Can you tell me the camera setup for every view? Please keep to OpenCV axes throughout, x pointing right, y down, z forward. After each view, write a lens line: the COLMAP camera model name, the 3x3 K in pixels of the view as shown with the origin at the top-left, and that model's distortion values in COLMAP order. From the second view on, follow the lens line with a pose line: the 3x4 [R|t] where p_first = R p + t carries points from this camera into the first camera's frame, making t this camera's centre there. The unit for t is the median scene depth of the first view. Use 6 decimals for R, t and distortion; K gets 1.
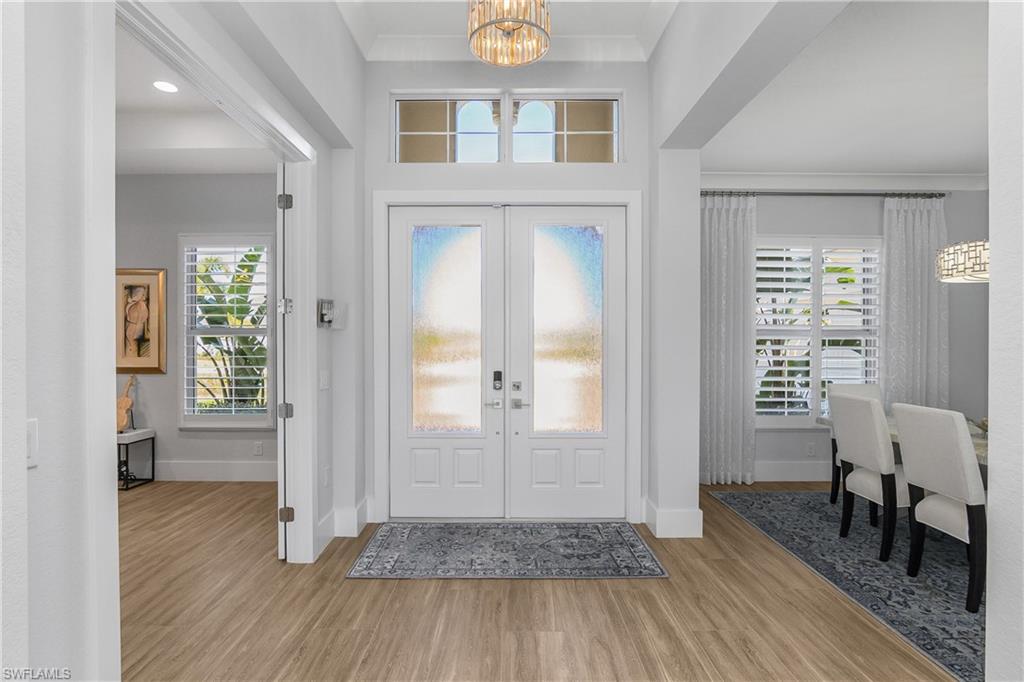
lens RADIAL K [[508.2, 0, 508.8], [0, 508.2, 344.8], [0, 0, 1]] dist [-0.042381, 0.016631]
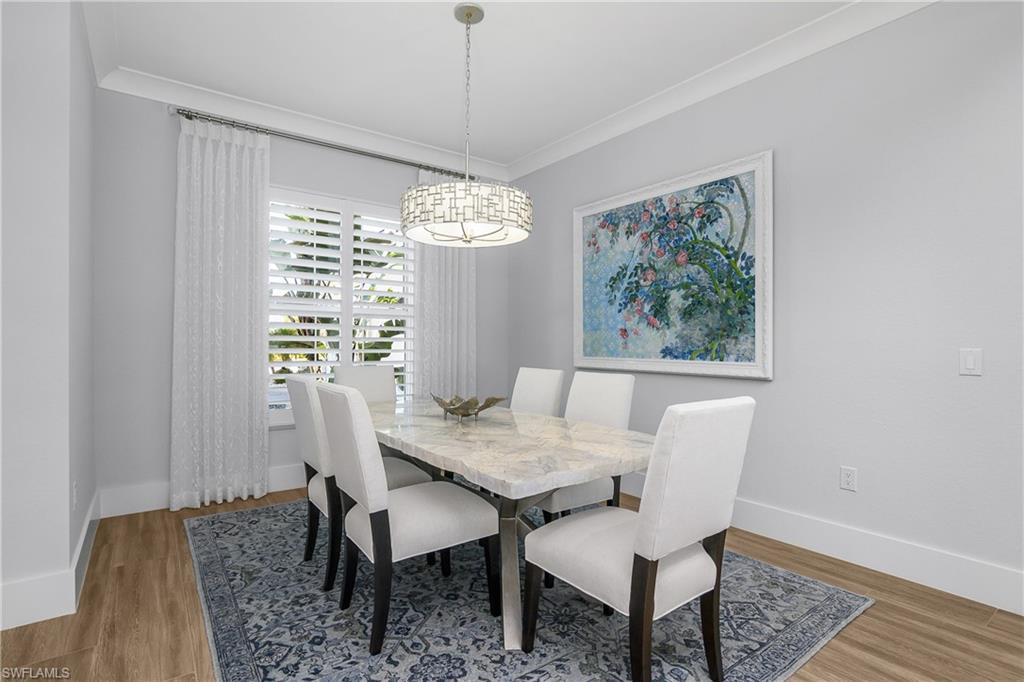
lens RADIAL K [[501.4, 0, 505.3], [0, 501.4, 346.5], [0, 0, 1]] dist [-0.022343, 0.006763]
pose [[0.808503, 0.001046, 0.588492, 0.451008], [-0.003886, 0.999986, 0.003562, 0.048207], [-0.588480, -0.005167, 0.808495, 0.189430]]
